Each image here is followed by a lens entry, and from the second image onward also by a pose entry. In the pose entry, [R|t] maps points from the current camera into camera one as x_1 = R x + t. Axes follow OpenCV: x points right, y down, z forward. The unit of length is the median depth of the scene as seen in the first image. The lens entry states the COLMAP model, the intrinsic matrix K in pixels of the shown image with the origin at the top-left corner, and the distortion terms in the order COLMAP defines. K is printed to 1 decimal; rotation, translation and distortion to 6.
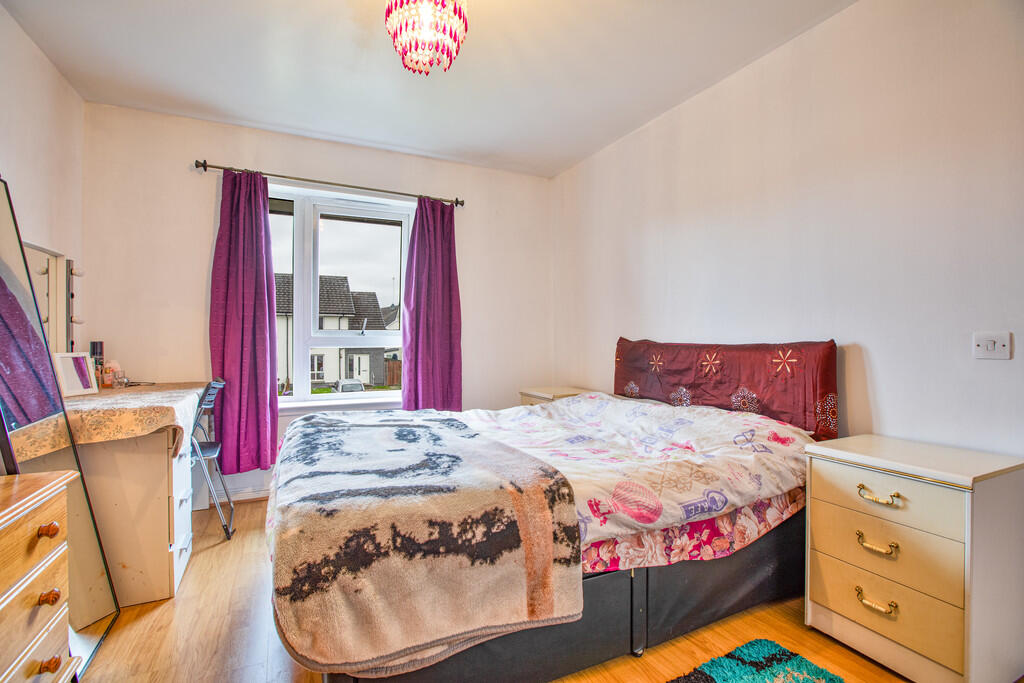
lens RADIAL K [[467.8, 0, 505.7], [0, 467.8, 336.8], [0, 0, 1]] dist [-0.036813, 0.006675]
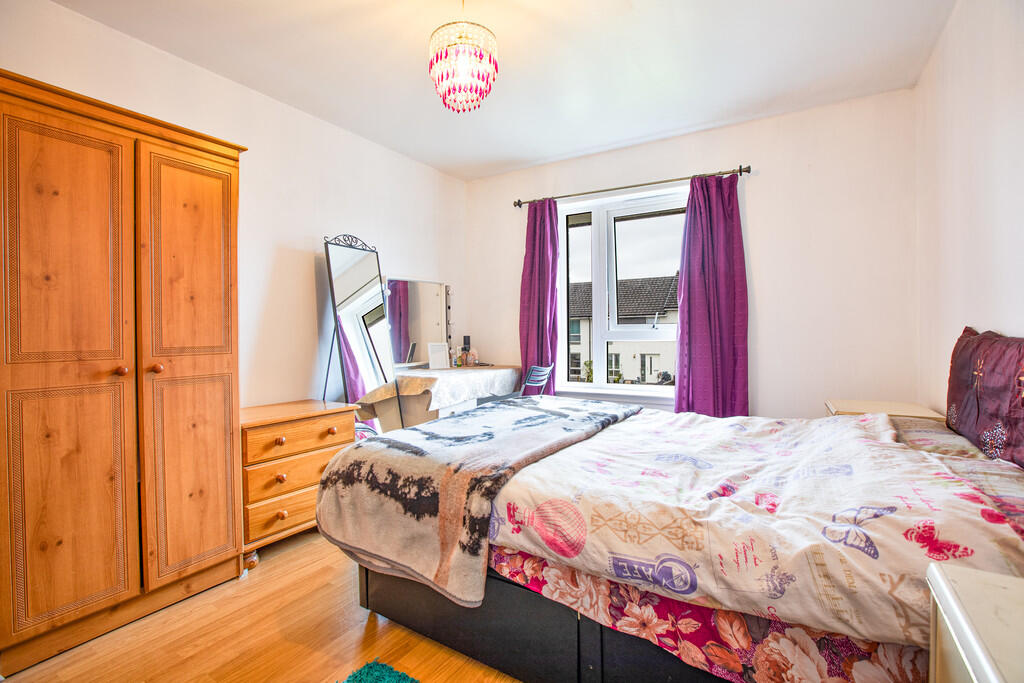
lens RADIAL K [[467.8, 0, 504.4], [0, 467.8, 343.9], [0, 0, 1]] dist [-0.036813, 0.006675]
pose [[0.526815, 0.014231, -0.849861, 0.886332], [0.008152, 0.999729, 0.021794, 0.006081], [0.849941, -0.018410, 0.526557, 0.451531]]
